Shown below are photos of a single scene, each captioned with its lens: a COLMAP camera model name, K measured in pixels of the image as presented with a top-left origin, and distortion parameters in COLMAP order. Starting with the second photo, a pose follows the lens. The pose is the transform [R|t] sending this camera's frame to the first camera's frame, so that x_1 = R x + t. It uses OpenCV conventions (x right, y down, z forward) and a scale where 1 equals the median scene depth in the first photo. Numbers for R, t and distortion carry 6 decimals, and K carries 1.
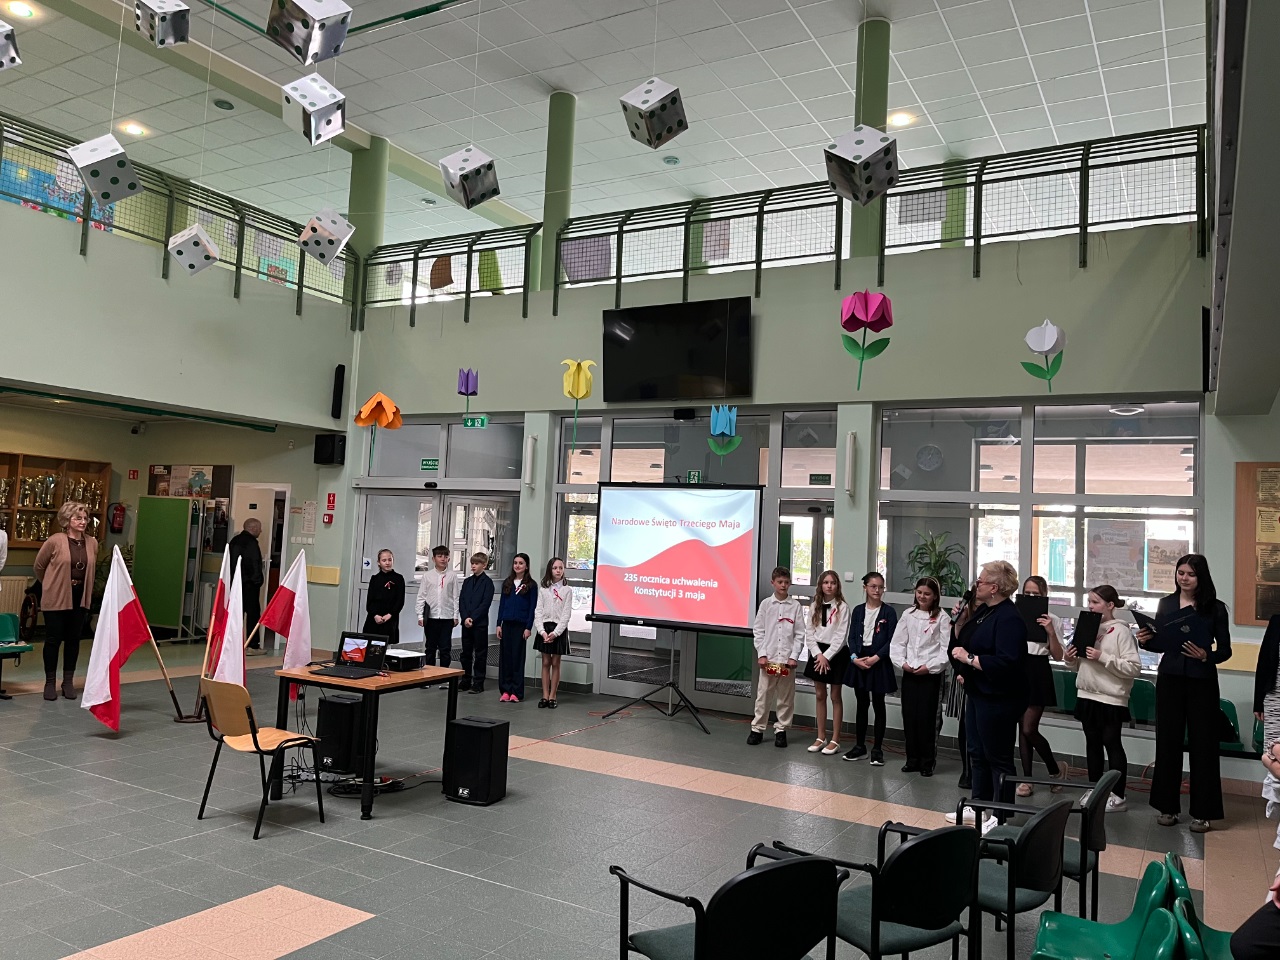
lens RADIAL K [[953.4, 0, 640.0], [0, 953.4, 480.0], [0, 0, 1]] dist [0.036763, -0.005732]
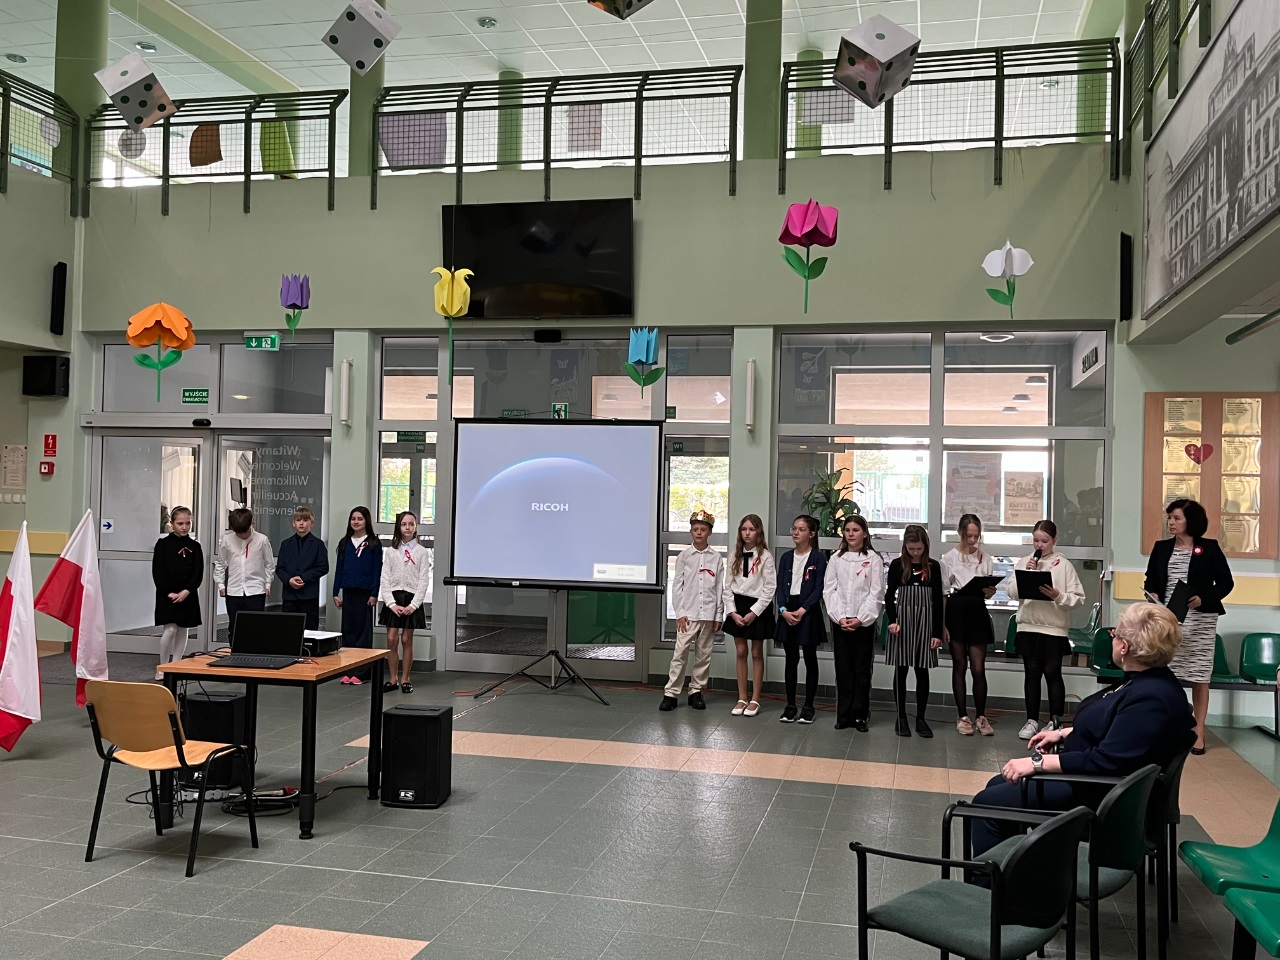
lens RADIAL K [[1131.0, 0, 640.0], [0, 1131.0, 480.0], [0, 0, 1]] dist [0.035231, -0.016751]
pose [[0.960857, -0.023699, 0.276028, -0.157370], [0.006911, 0.998075, 0.061637, -0.003048], [-0.276957, -0.057317, 0.959171, 0.011611]]
